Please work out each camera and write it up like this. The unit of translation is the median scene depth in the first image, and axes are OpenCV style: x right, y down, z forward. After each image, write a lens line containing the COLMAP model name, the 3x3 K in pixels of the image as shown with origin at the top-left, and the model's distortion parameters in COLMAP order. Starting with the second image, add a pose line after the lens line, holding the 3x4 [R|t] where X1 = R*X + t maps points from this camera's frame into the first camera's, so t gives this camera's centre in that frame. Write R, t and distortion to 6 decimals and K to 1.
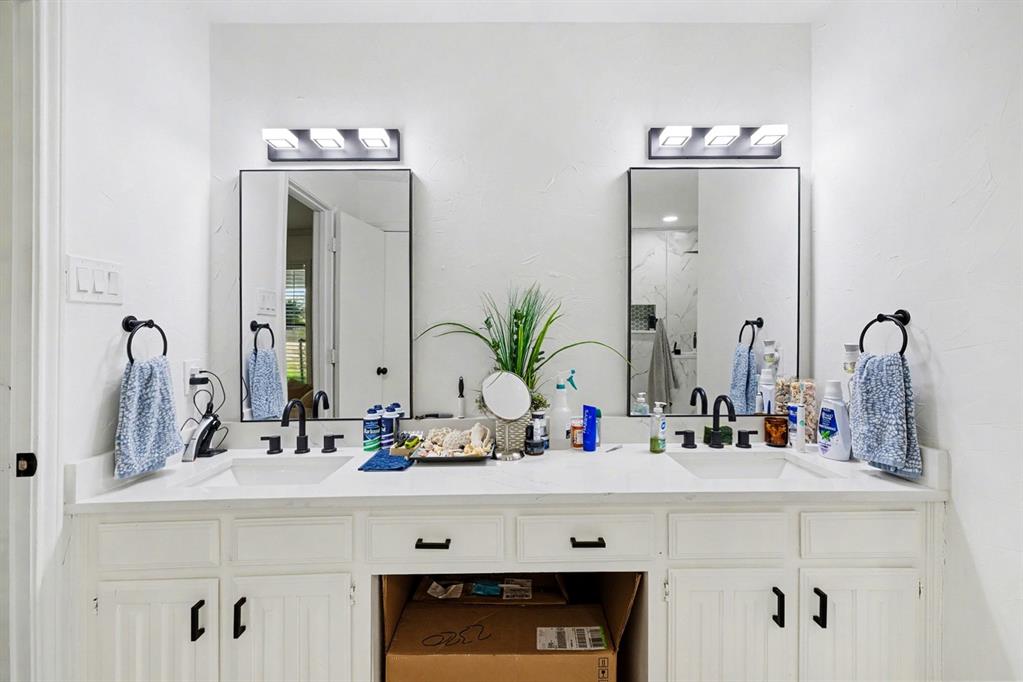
lens RADIAL K [[447.7, 0, 504.0], [0, 447.7, 340.3], [0, 0, 1]] dist [-0.003247, -0.000087]
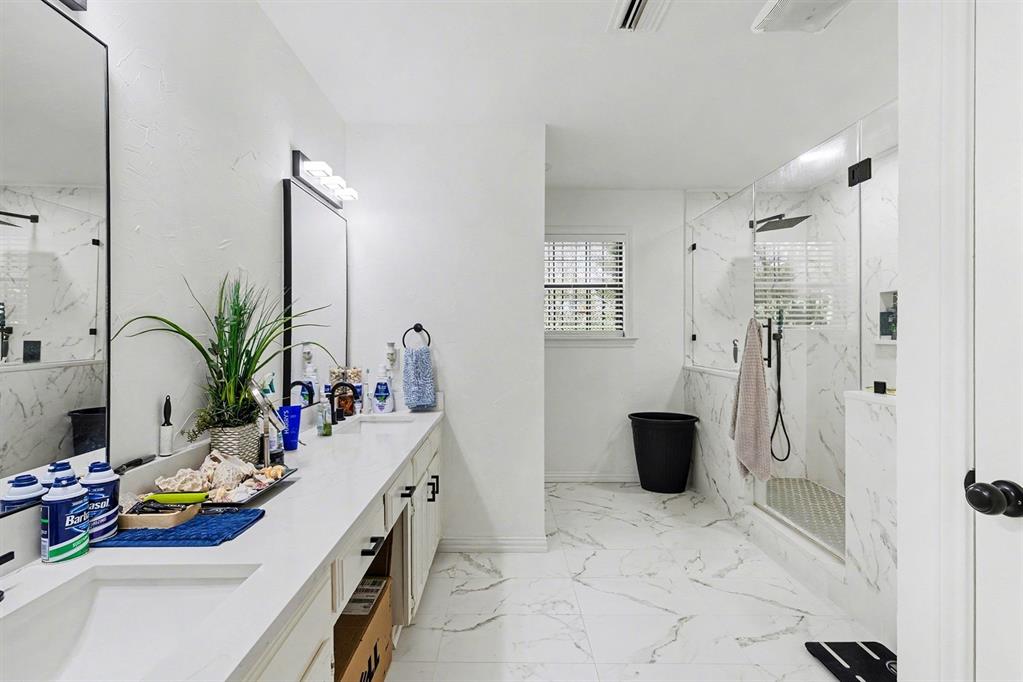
lens RADIAL K [[447.7, 0, 512.7], [0, 447.7, 333.3], [0, 0, 1]] dist [-0.003247, -0.000087]
pose [[0.010436, 0.007554, 0.999917, -0.873352], [0.003579, 0.999965, -0.007592, -0.009852], [-0.999939, 0.003658, 0.010409, 0.508834]]
